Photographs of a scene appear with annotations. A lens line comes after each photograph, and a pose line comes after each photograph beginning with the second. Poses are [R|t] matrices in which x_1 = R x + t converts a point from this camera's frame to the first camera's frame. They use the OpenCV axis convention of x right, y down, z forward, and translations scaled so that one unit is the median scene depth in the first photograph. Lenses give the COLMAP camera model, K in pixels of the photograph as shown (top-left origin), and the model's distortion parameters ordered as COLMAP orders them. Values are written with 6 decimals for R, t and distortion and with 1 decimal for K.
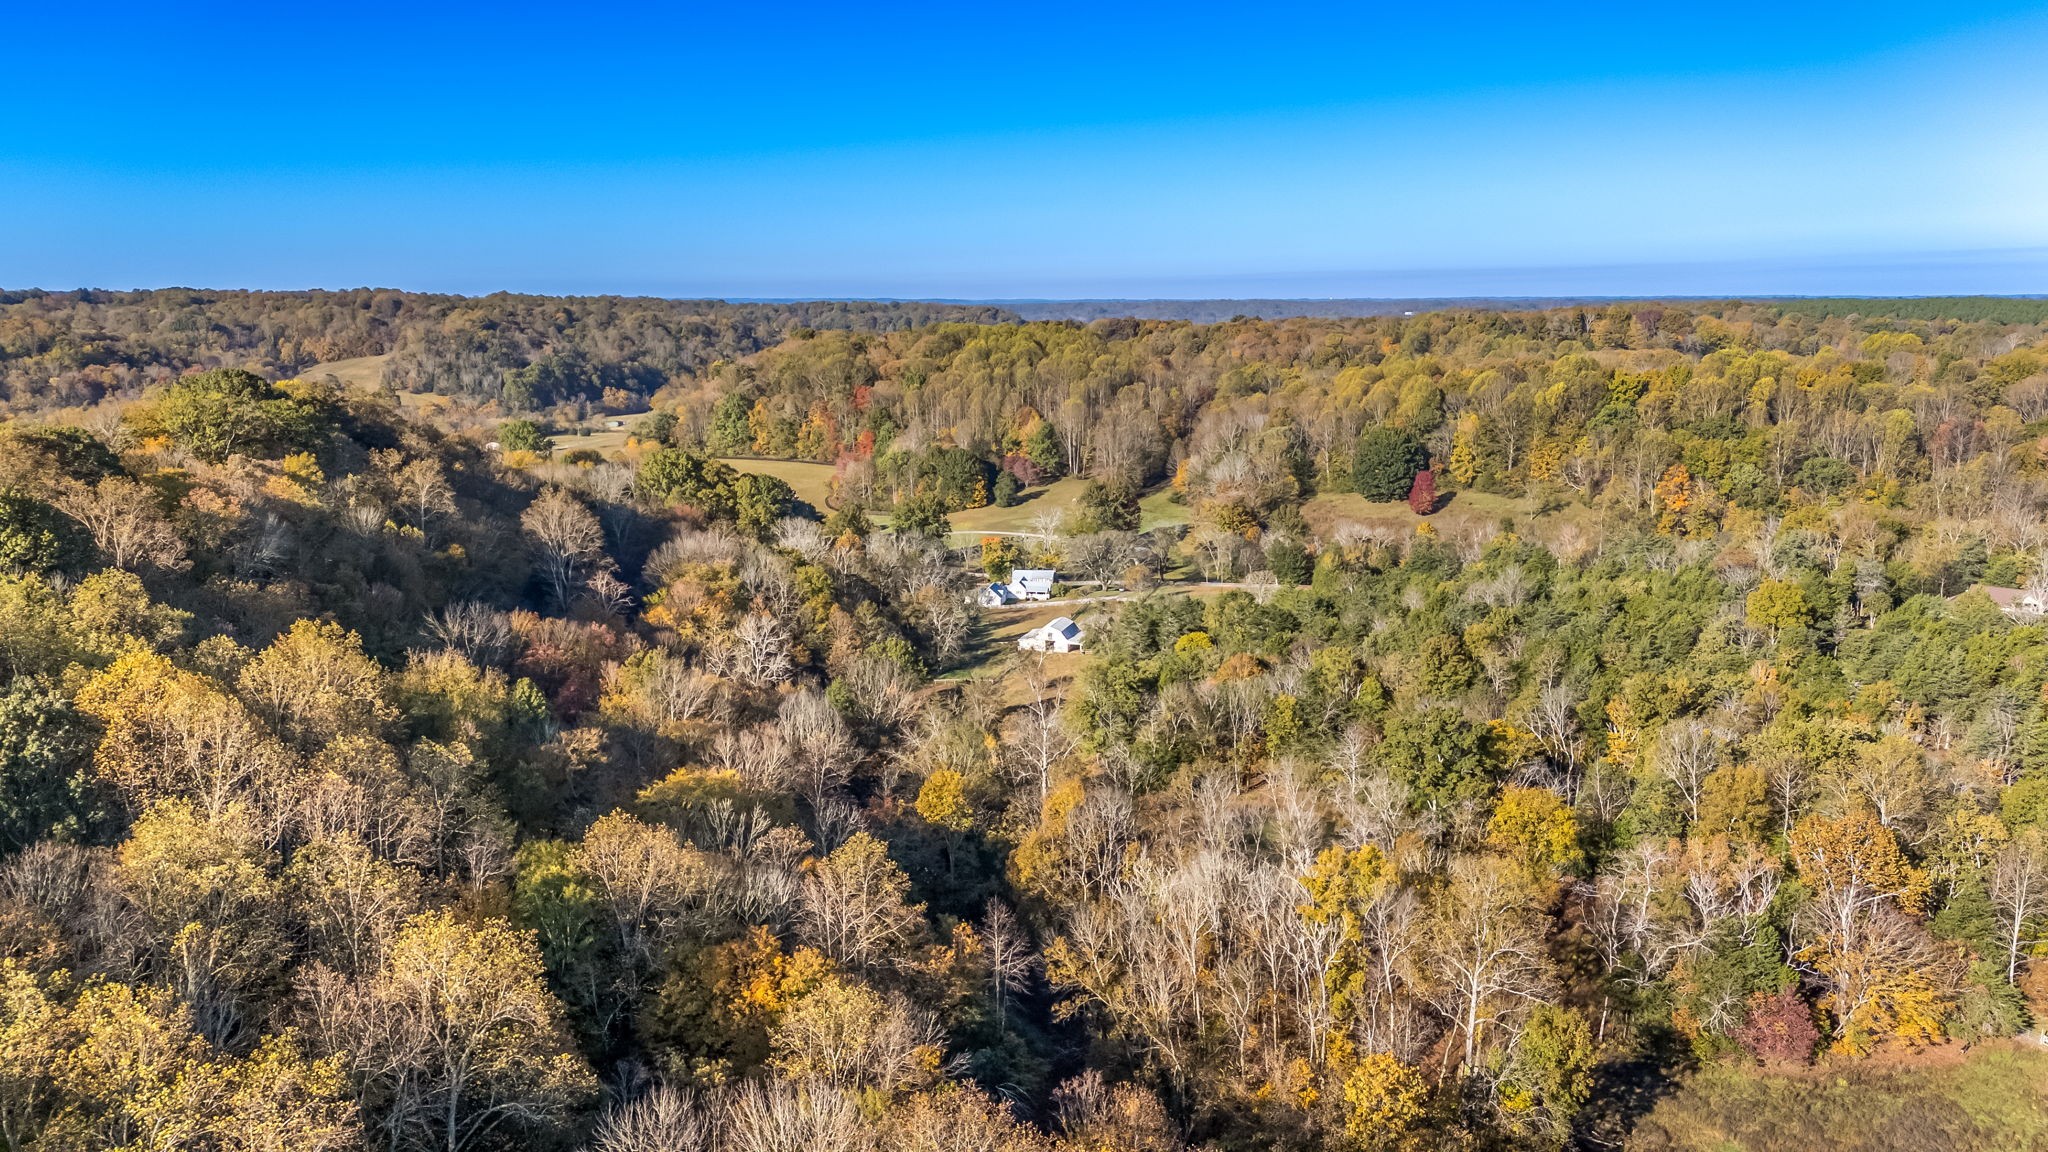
lens RADIAL K [[1439.3, 0, 1024.0], [0, 1439.3, 576.0], [0, 0, 1]] dist [0.032359, -0.048395]
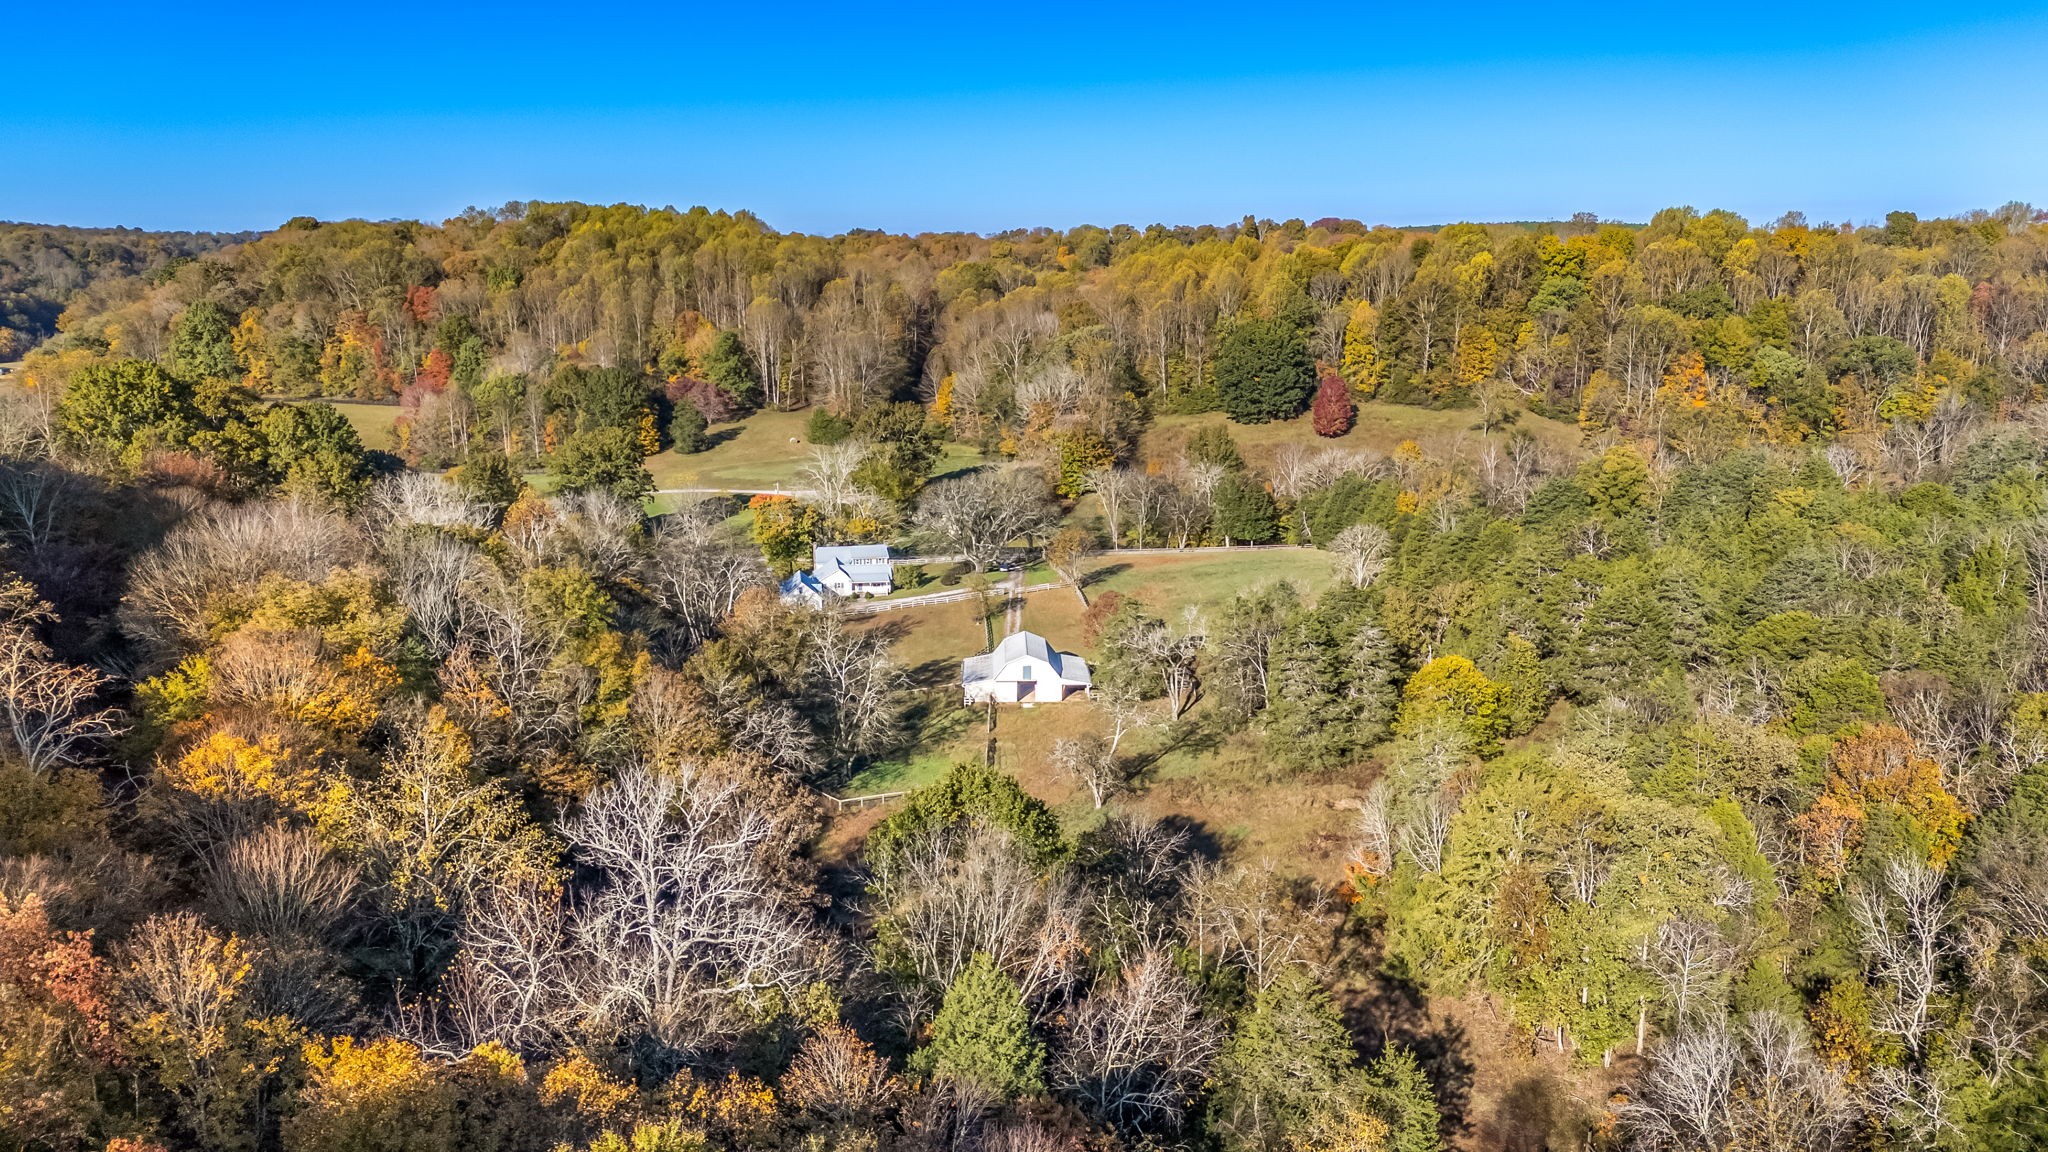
lens RADIAL K [[1439.3, 0, 1024.0], [0, 1439.3, 576.0], [0, 0, 1]] dist [0.032359, -0.048395]
pose [[0.942324, -0.065049, 0.328321, -0.090606], [0.055622, 0.997727, 0.038034, -0.007517], [-0.330049, -0.017578, 0.943800, 0.308587]]
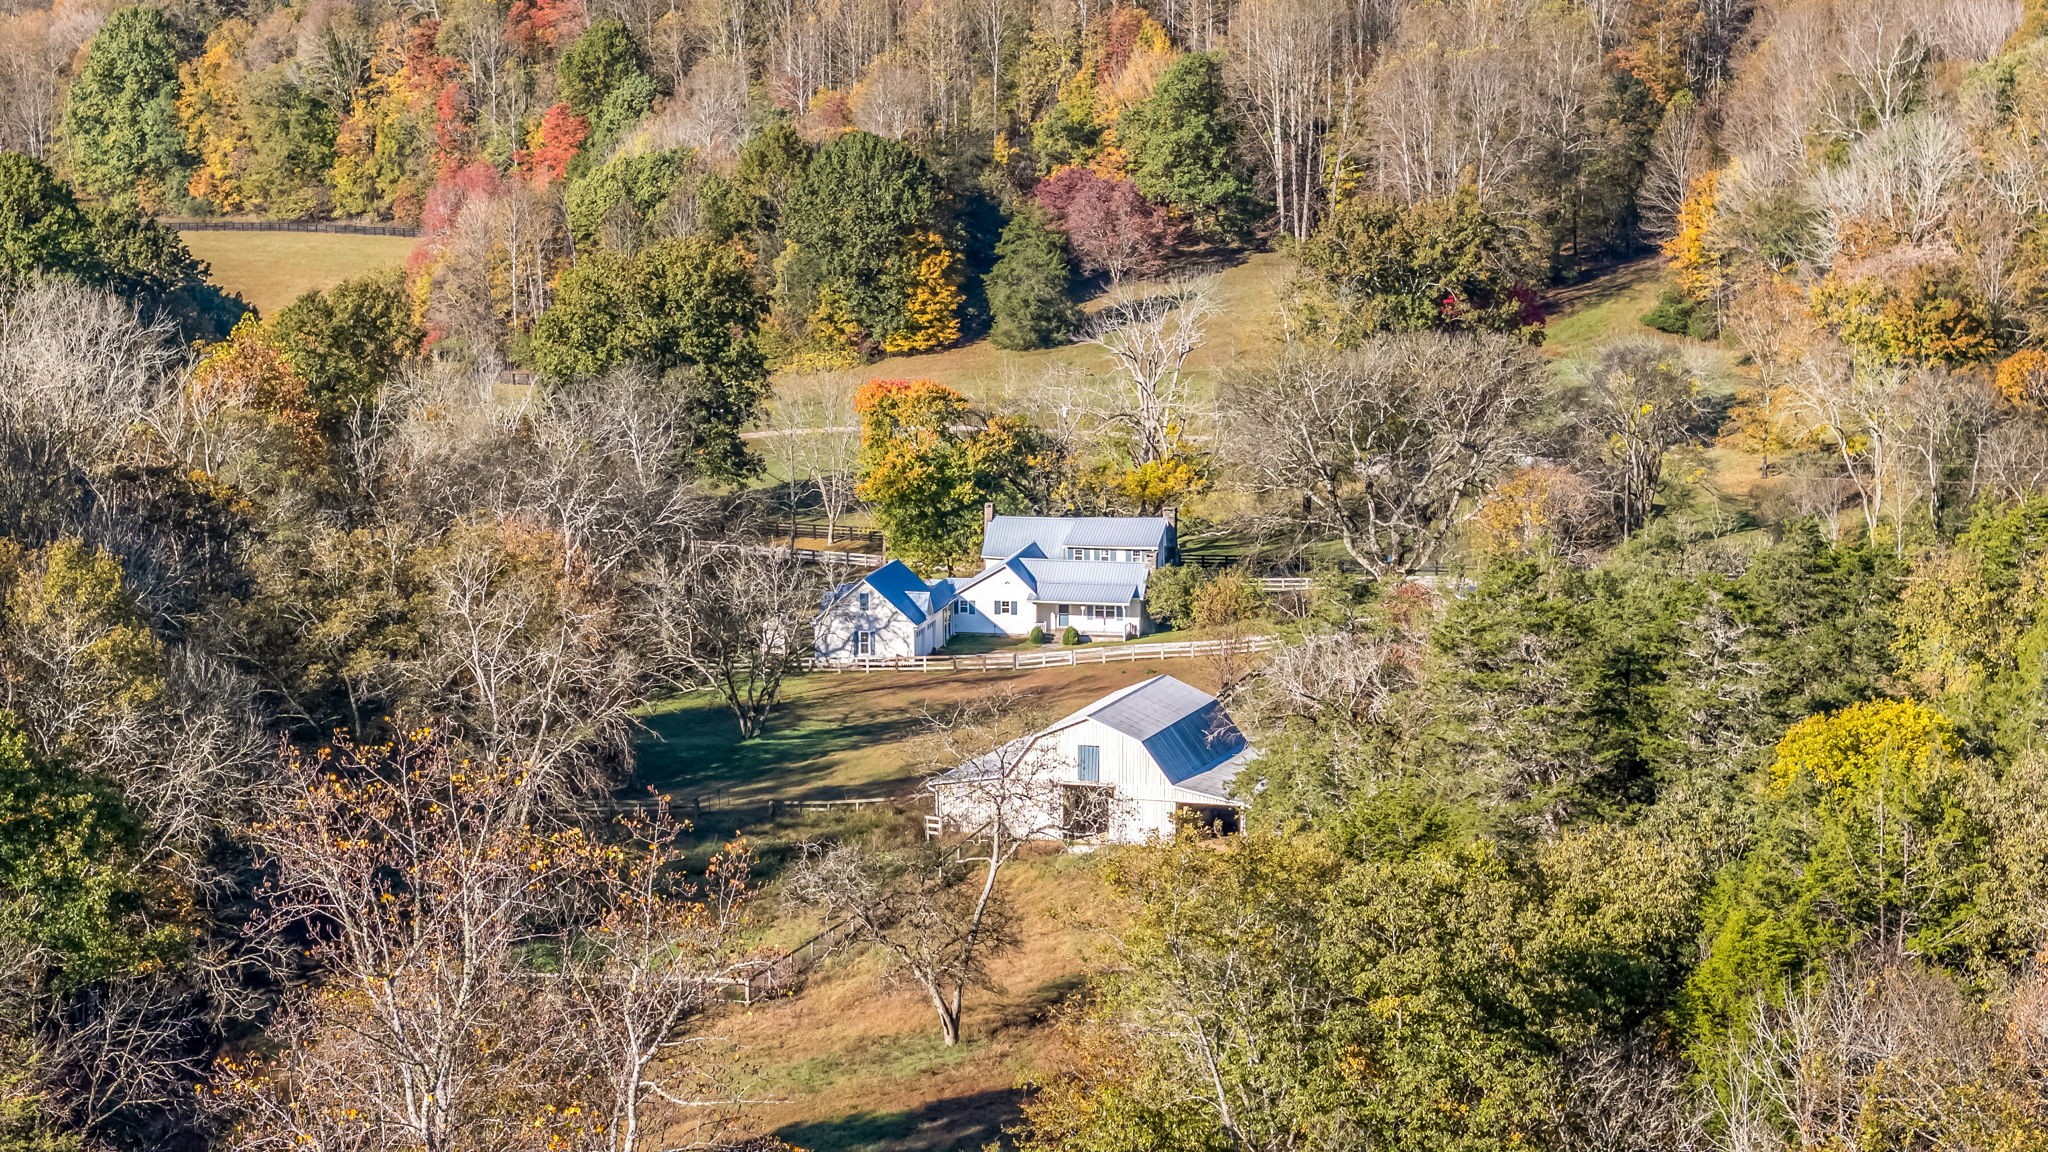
lens RADIAL K [[3929.0, 0, 1024.0], [0, 3929.0, 576.0], [0, 0, 1]] dist [-0.142926, 0.180444]
pose [[0.998806, 0.005602, -0.048523, 0.021411], [-0.007572, 0.999150, -0.040509, 0.022986], [0.048255, 0.040828, 0.998000, 0.280409]]
